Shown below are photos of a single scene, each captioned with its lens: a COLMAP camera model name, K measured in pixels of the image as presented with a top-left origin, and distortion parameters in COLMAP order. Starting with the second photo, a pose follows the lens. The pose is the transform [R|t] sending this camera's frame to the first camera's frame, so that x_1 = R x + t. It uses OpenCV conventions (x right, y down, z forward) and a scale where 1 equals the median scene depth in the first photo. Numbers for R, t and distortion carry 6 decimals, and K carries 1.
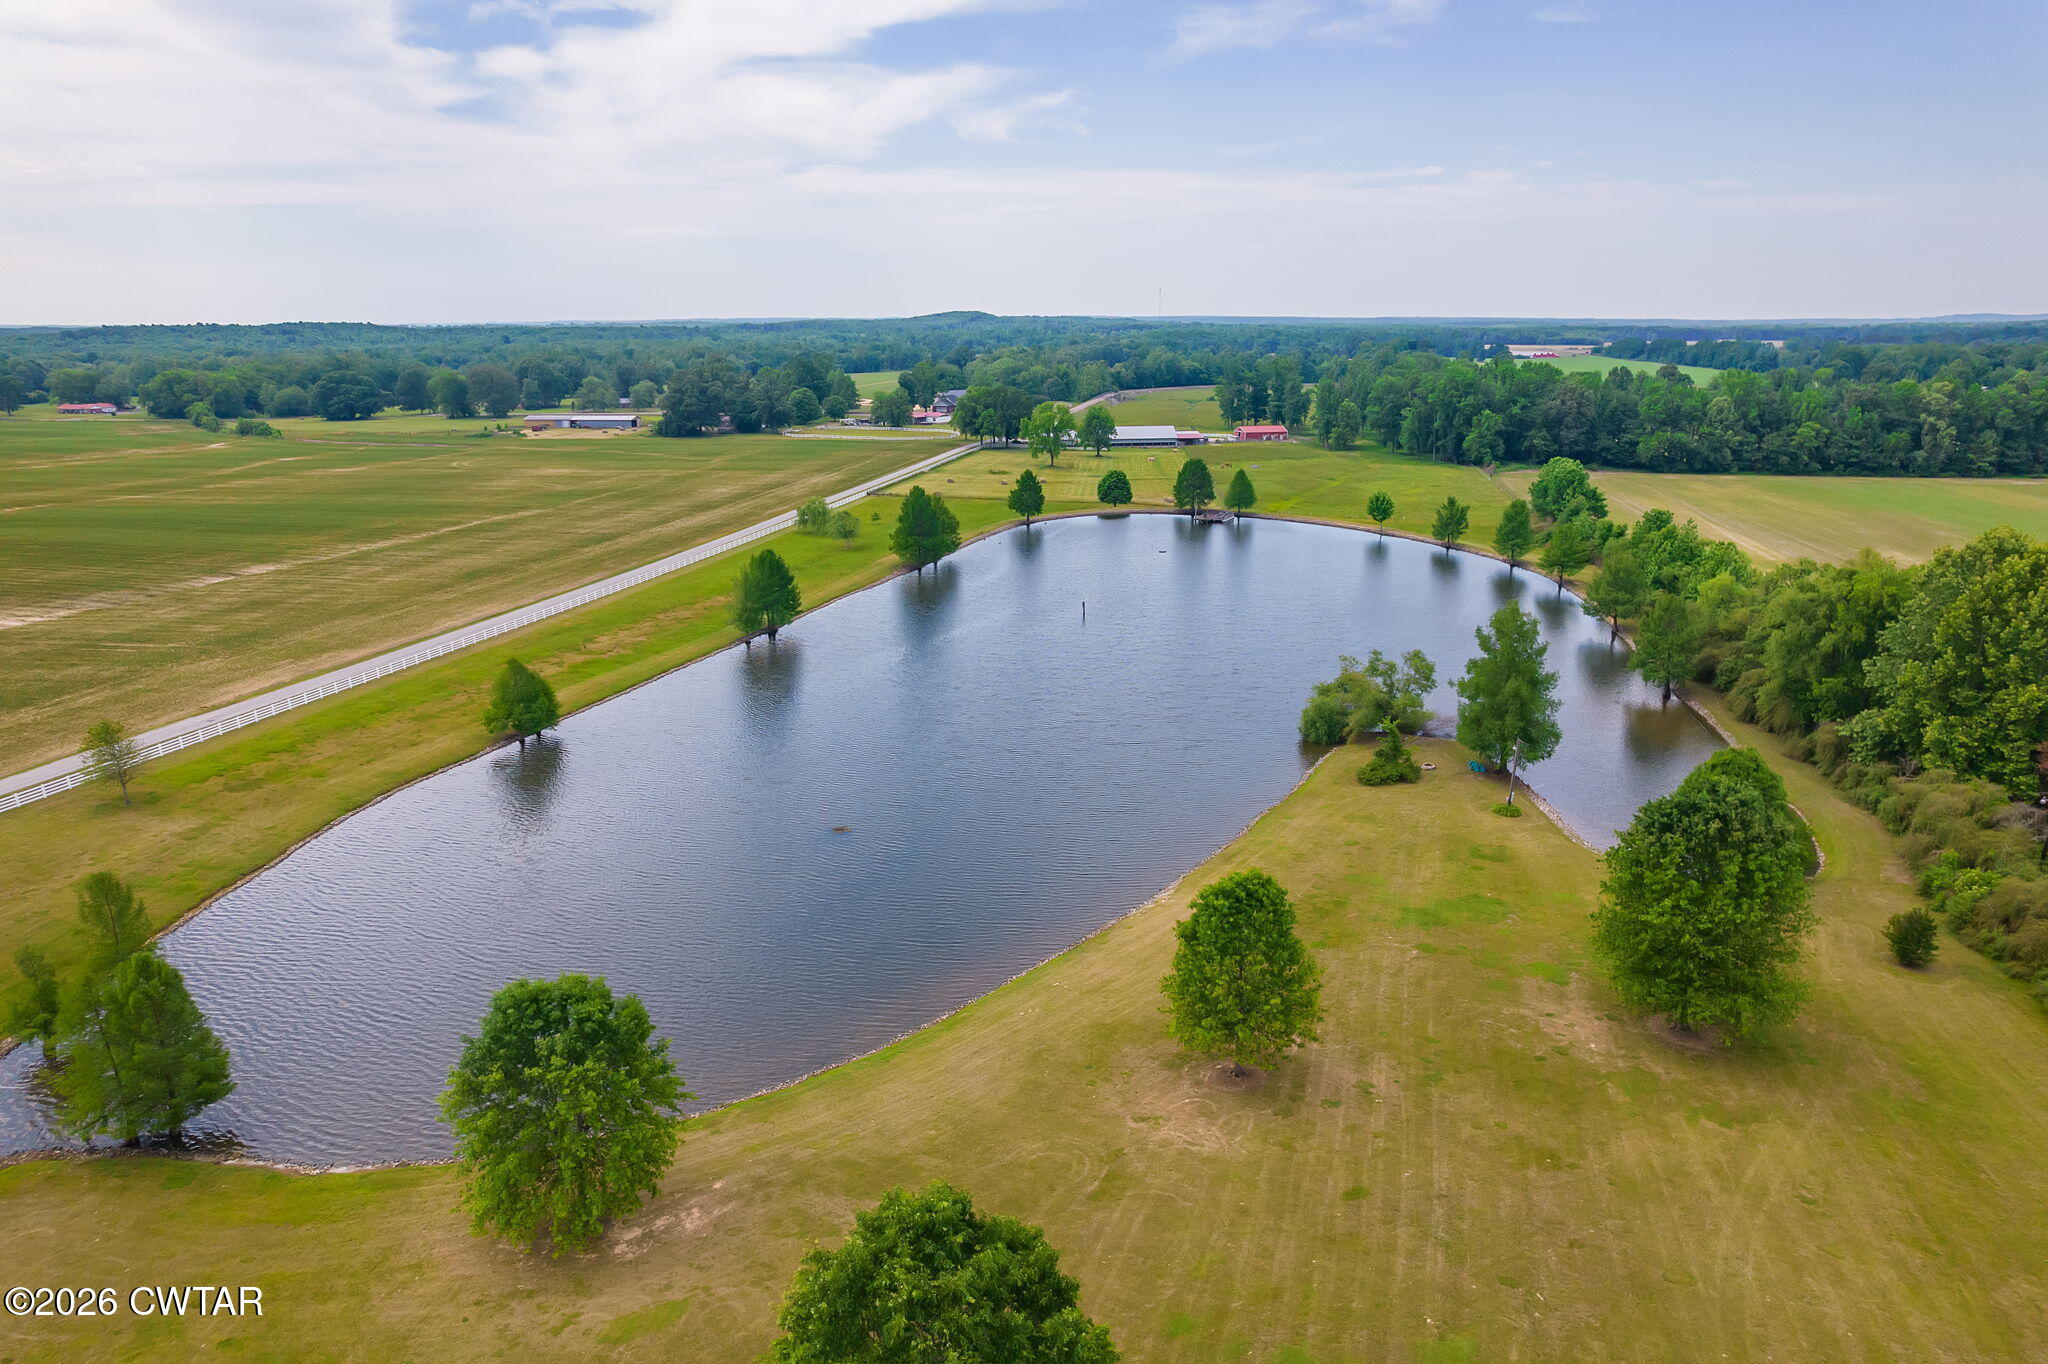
lens RADIAL K [[1311.7, 0, 1029.9], [0, 1311.7, 693.0], [0, 0, 1]] dist [-0.076468, 0.068926]
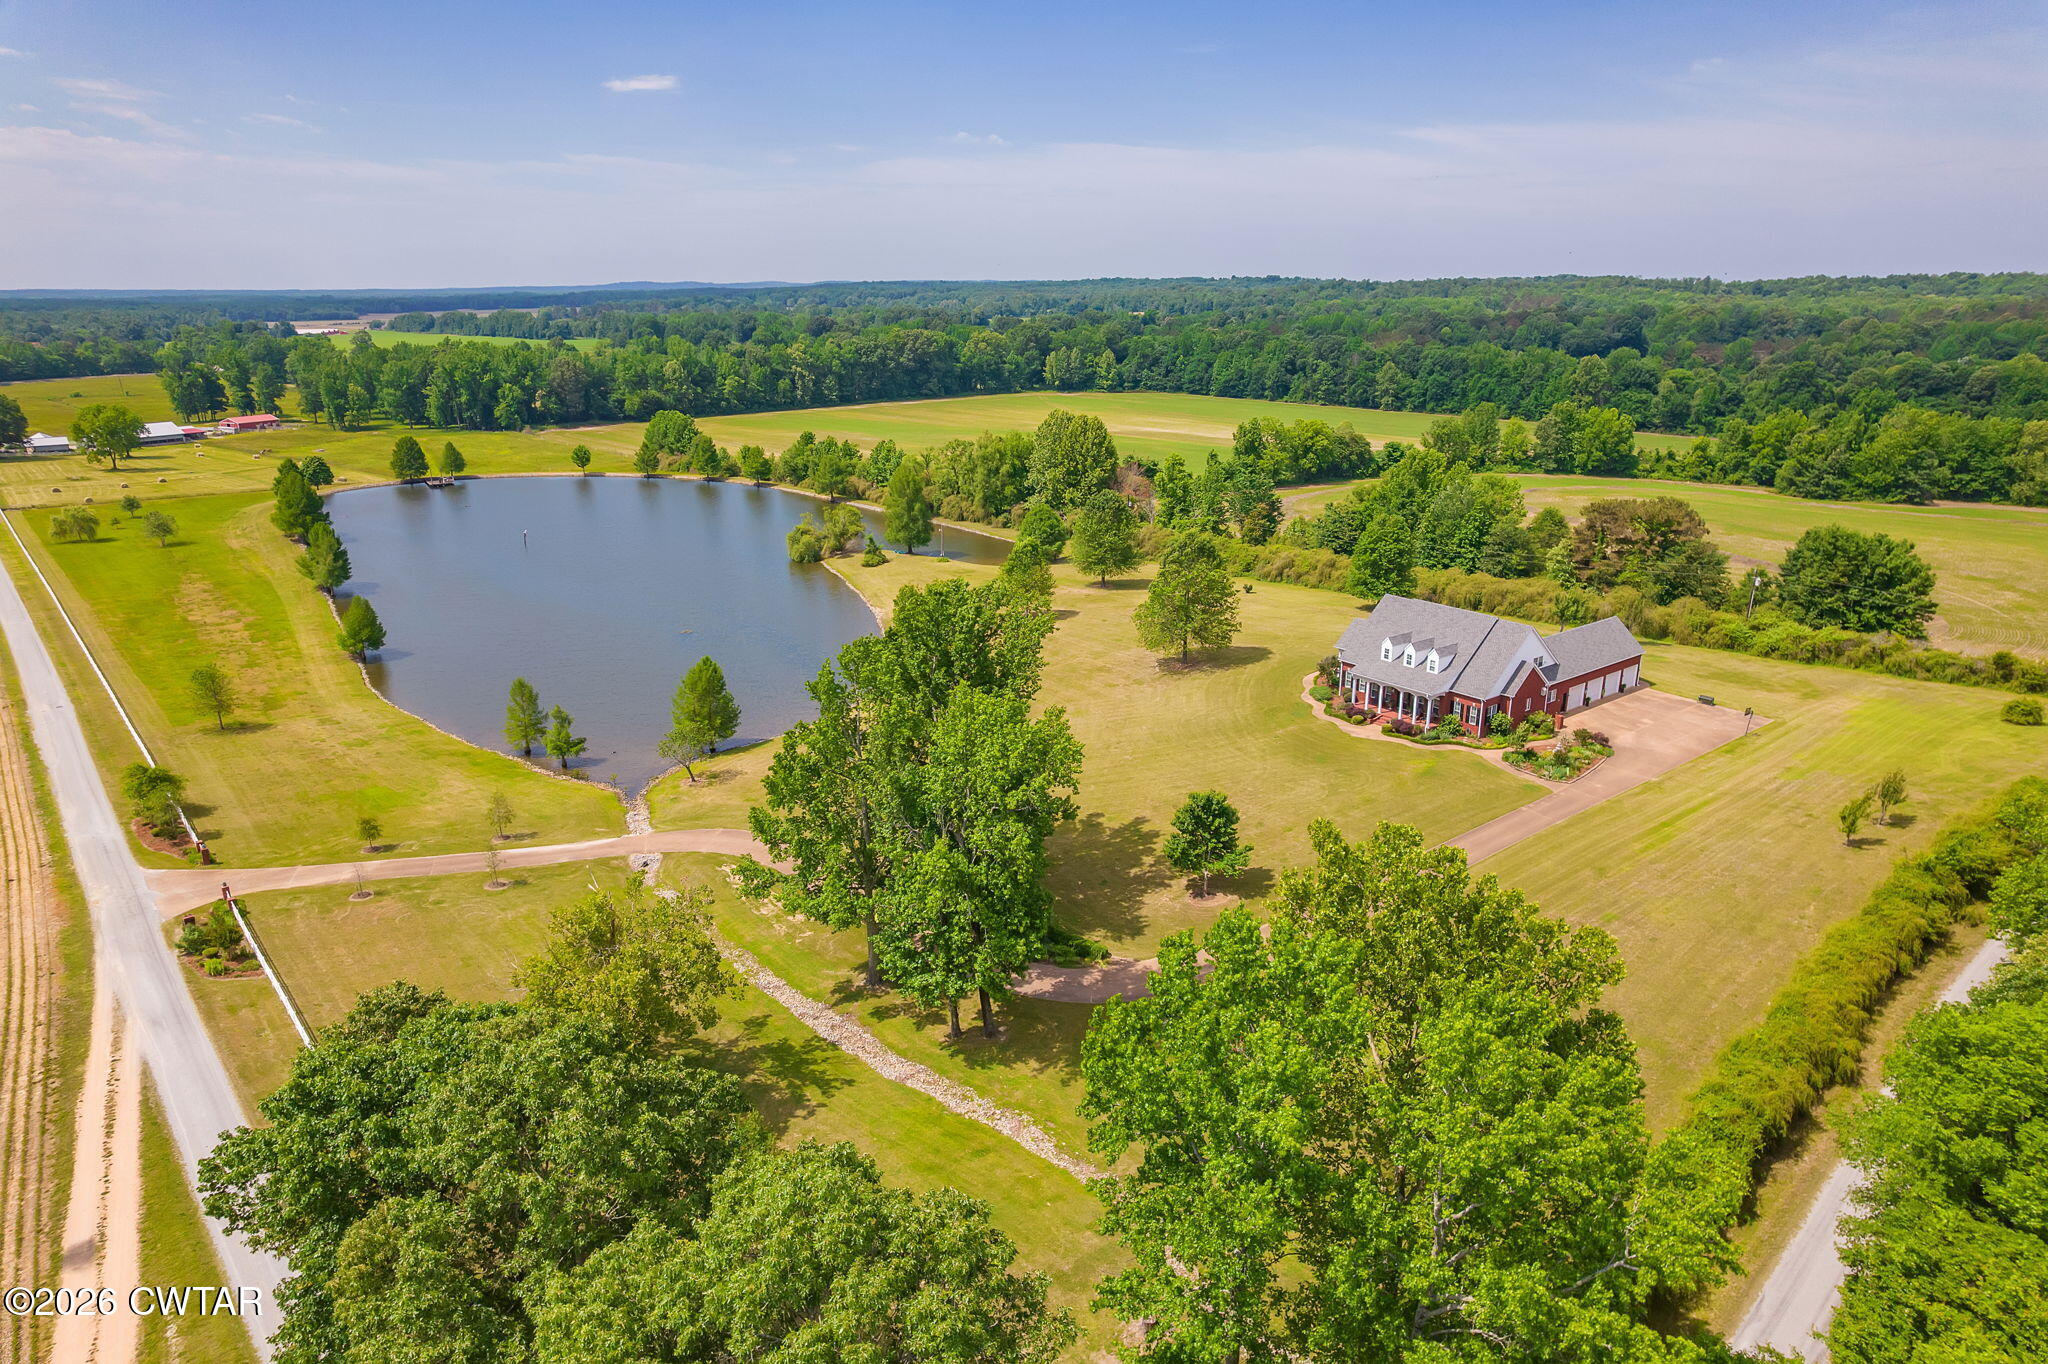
lens RADIAL K [[1307.1, 0, 1028.8], [0, 1307.1, 696.1], [0, 0, 1]] dist [-0.069815, 0.064106]
pose [[0.618661, -0.234414, 0.749872, -0.294173], [0.215540, 0.968471, 0.124924, 0.017141], [-0.755514, 0.084342, 0.649681, -0.115375]]
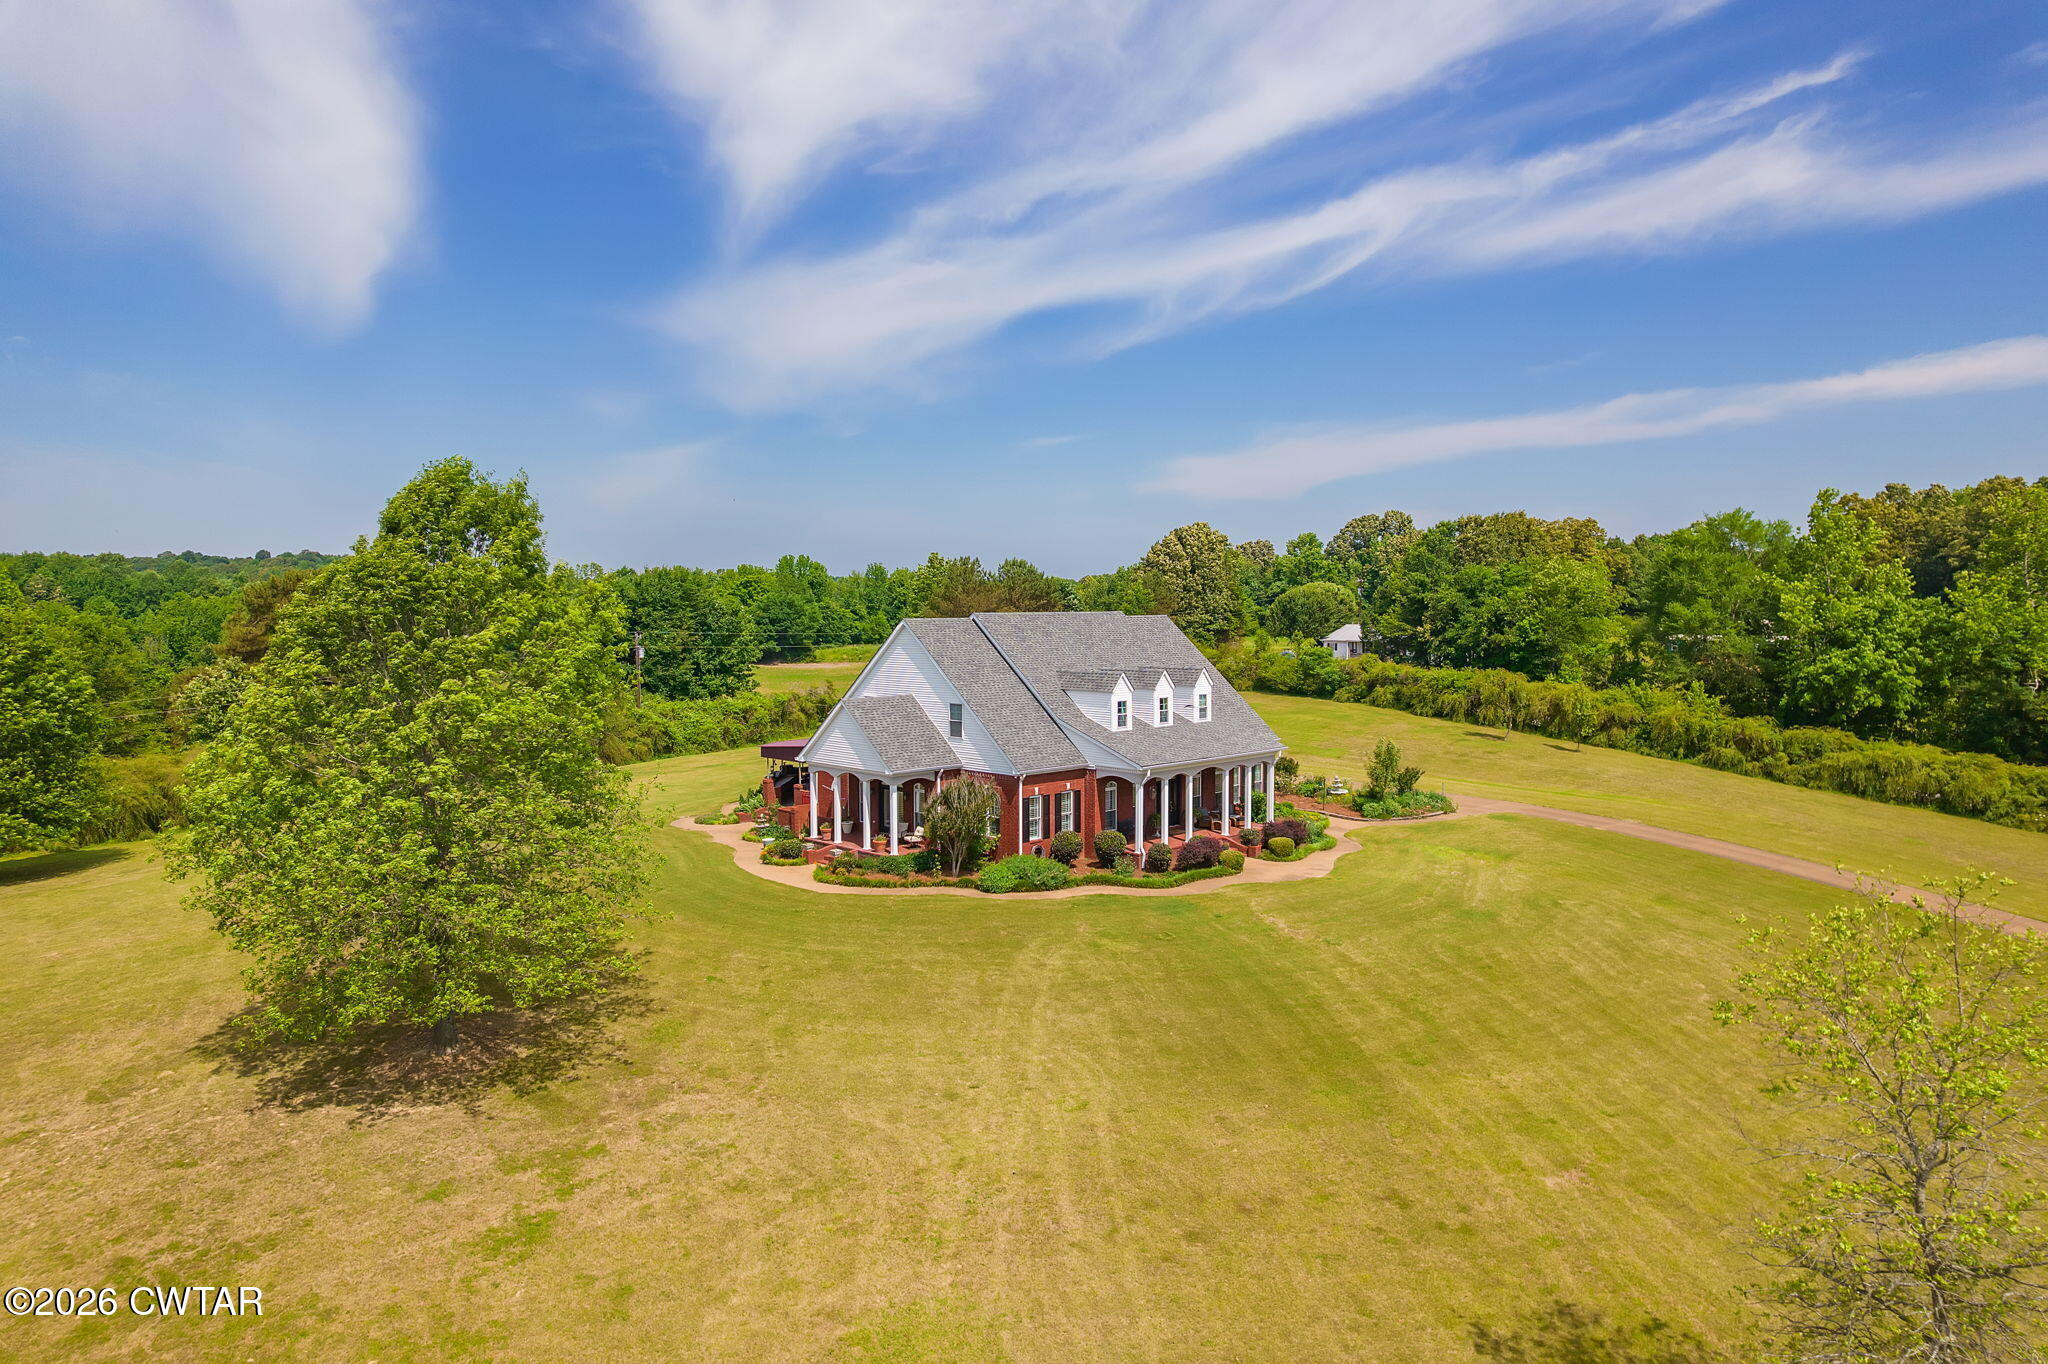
lens RADIAL K [[1318.7, 0, 1028.7], [0, 1318.7, 692.1], [0, 0, 1]] dist [-0.088913, 0.083327]
pose [[-0.845295, -0.029326, 0.533495, -0.078729], [0.153133, 0.943308, 0.294484, 0.022020], [-0.511886, 0.330622, -0.792882, 0.118152]]
